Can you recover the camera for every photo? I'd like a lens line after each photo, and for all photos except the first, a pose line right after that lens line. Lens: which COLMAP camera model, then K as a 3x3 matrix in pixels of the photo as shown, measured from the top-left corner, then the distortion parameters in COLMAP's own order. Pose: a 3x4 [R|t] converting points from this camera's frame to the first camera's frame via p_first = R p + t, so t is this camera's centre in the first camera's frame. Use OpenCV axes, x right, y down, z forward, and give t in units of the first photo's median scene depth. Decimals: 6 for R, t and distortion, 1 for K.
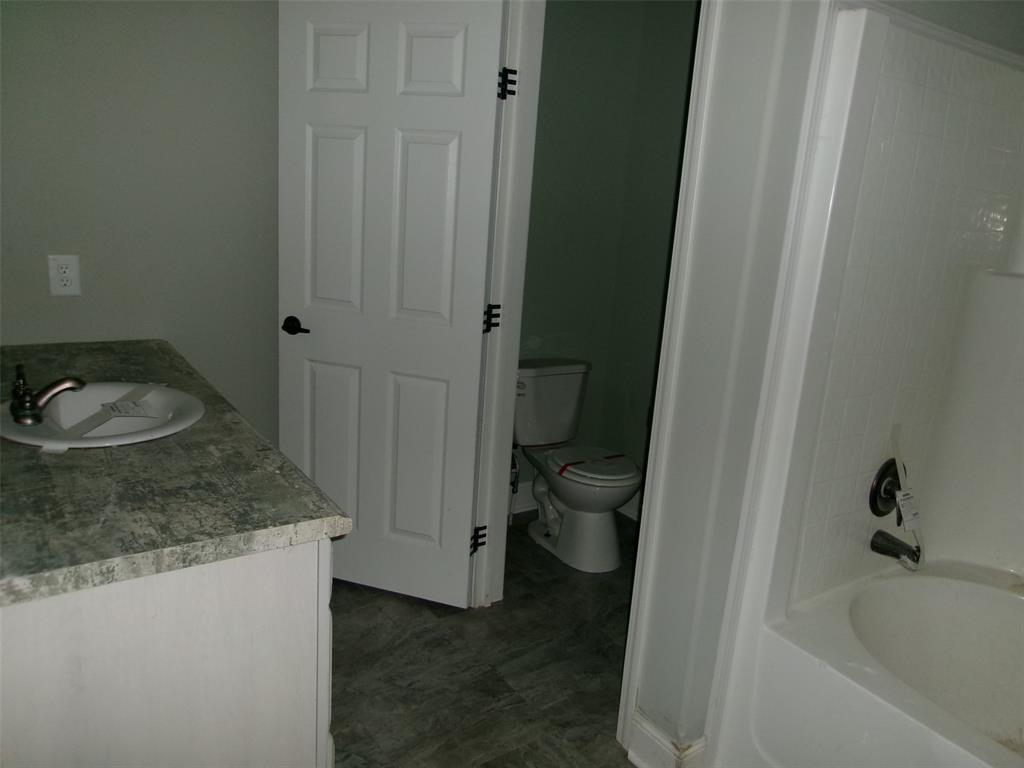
lens RADIAL K [[786.3, 0, 514.9], [0, 786.3, 372.0], [0, 0, 1]] dist [-0.046513, 0.078941]
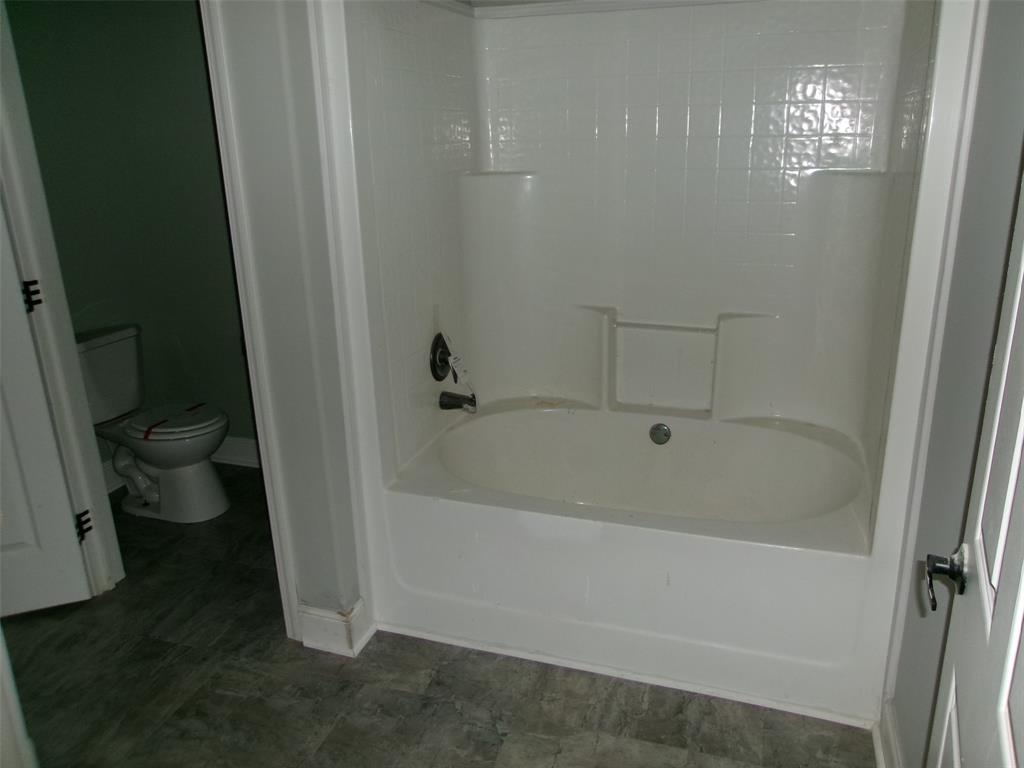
lens RADIAL K [[786.3, 0, 514.9], [0, 786.3, 372.0], [0, 0, 1]] dist [-0.046513, 0.078941]
pose [[0.803133, -0.268140, 0.532051, -0.084081], [0.224841, 0.963377, 0.146120, 0.011910], [-0.551747, 0.002273, 0.834009, -0.092155]]
